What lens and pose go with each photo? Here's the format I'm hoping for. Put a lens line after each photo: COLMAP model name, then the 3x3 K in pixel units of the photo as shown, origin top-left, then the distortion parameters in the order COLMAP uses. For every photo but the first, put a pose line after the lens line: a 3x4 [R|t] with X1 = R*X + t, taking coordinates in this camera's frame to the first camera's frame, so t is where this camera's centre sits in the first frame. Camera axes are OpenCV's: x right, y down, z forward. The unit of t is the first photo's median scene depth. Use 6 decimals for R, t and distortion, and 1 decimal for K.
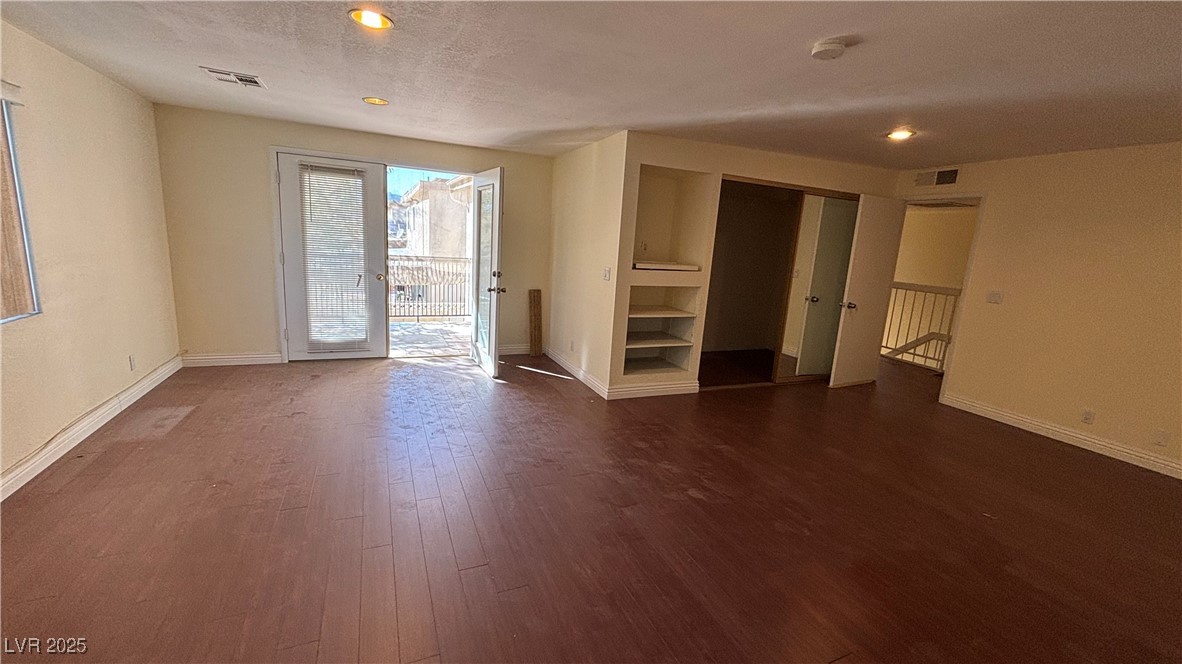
lens RADIAL K [[477.2, 0, 590.2], [0, 477.2, 332.1], [0, 0, 1]] dist [0.002637, 0.000614]
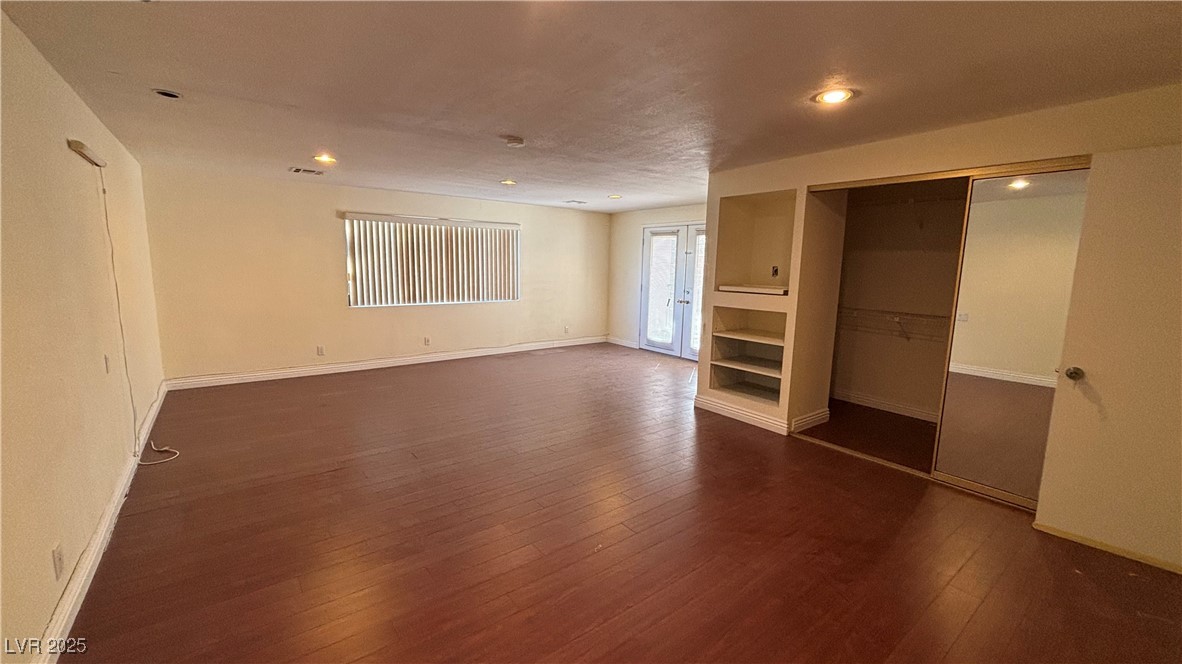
lens RADIAL K [[477.2, 0, 590.2], [0, 477.2, 332.1], [0, 0, 1]] dist [0.002637, 0.000614]
pose [[0.235232, 0.077874, -0.968815, 1.016347], [-0.193858, 0.980516, 0.031745, -0.016143], [0.952410, 0.180345, 0.245745, 0.440482]]
